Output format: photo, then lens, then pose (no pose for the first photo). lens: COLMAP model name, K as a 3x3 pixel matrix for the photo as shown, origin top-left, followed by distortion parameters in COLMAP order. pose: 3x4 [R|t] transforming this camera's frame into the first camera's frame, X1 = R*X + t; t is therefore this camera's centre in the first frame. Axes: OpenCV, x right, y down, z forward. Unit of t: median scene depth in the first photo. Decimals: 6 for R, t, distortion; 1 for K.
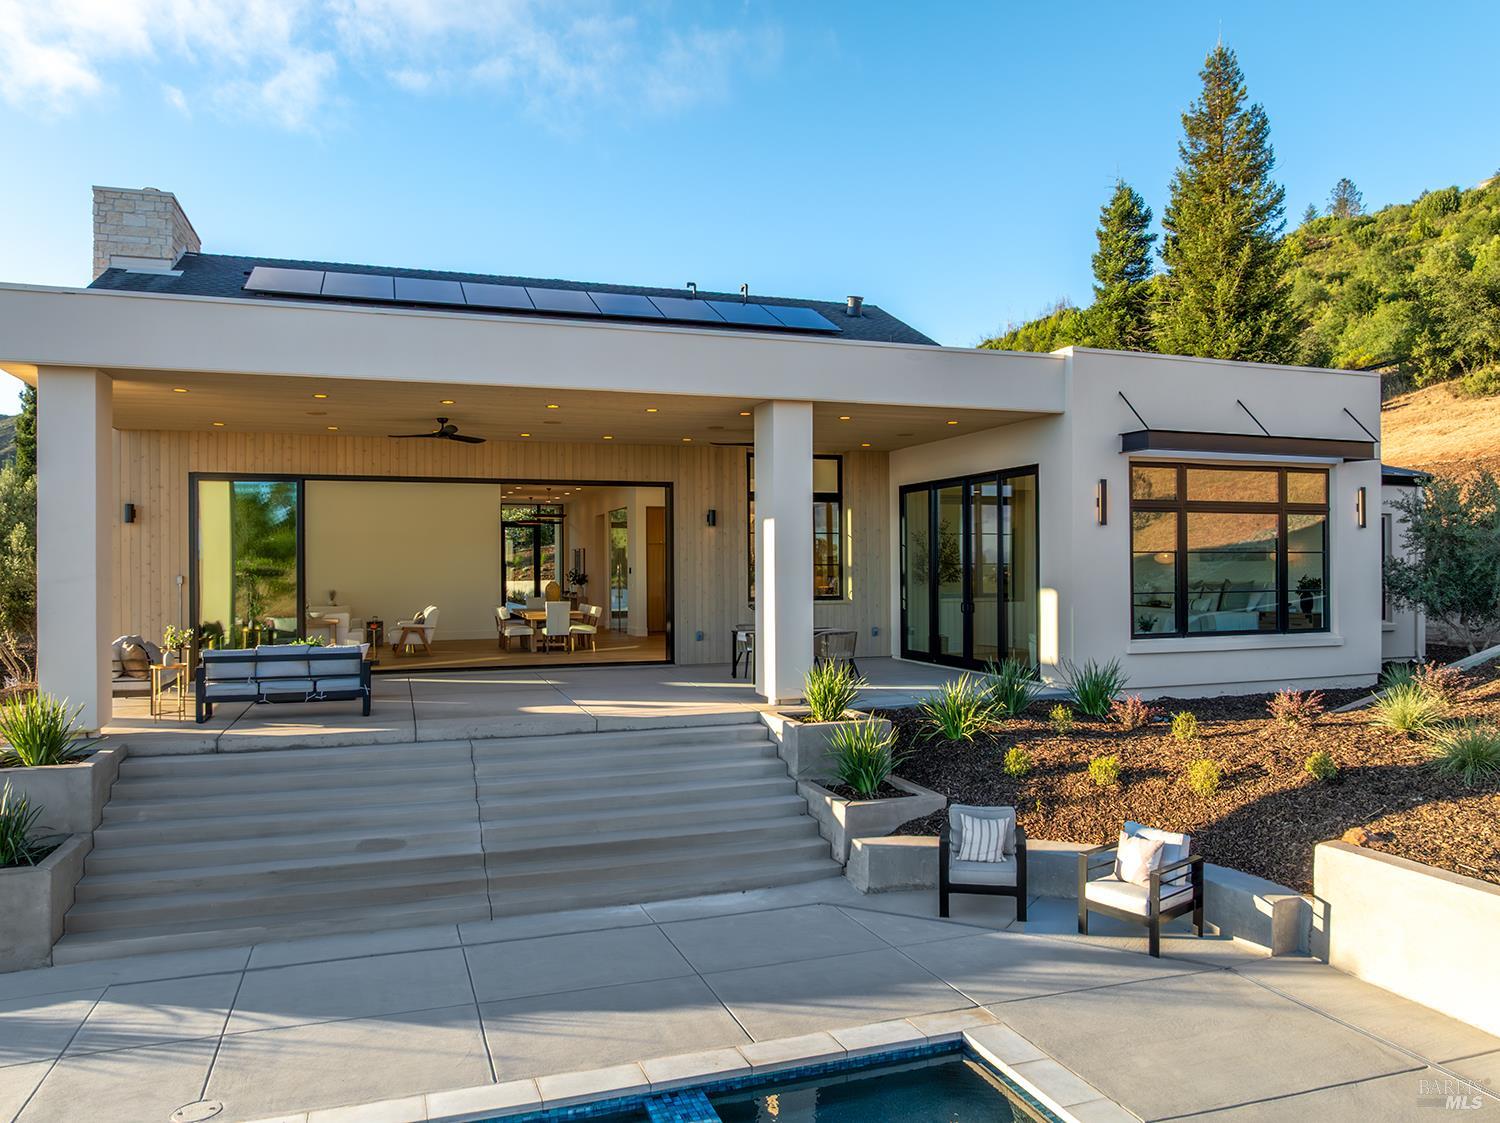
lens RADIAL K [[1055.5, 0, 750.0], [0, 1055.5, 561.5], [0, 0, 1]] dist [-0.032179, -0.000959]
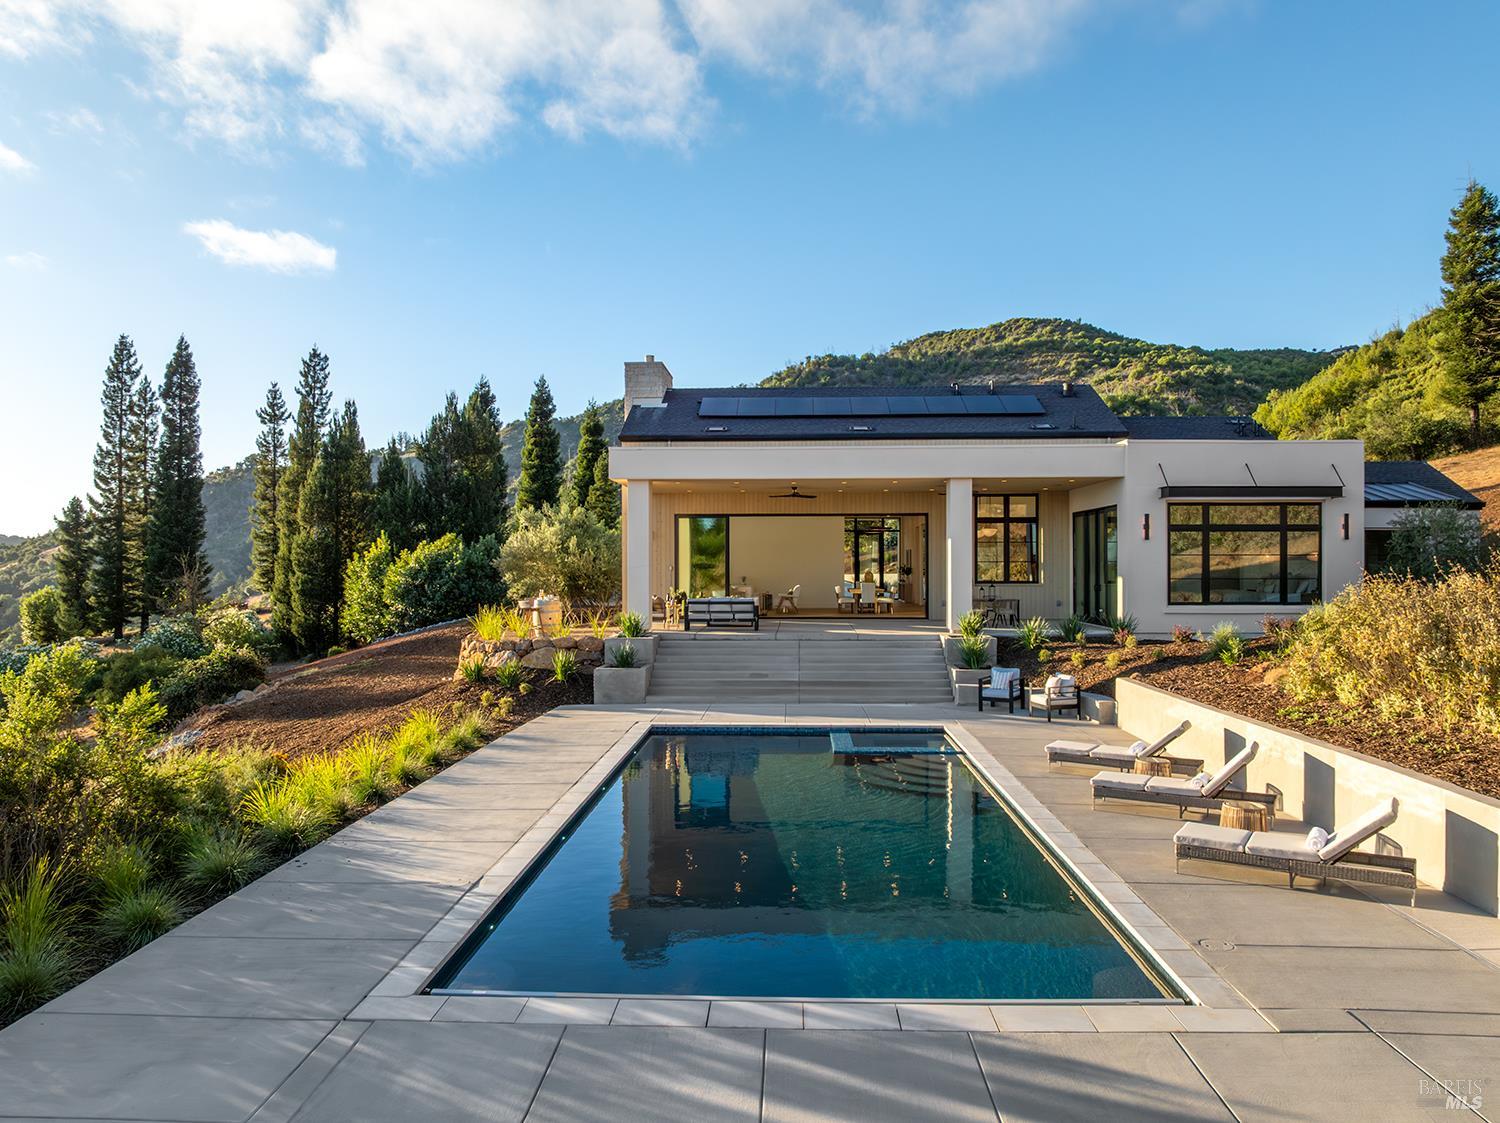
lens RADIAL K [[1055.5, 0, 750.0], [0, 1055.5, 561.5], [0, 0, 1]] dist [-0.032179, -0.000959]
pose [[0.929413, 0.003050, -0.369028, 0.290609], [-0.001638, 0.999990, 0.004138, -0.003443], [0.369037, -0.003241, 0.929409, -0.701040]]
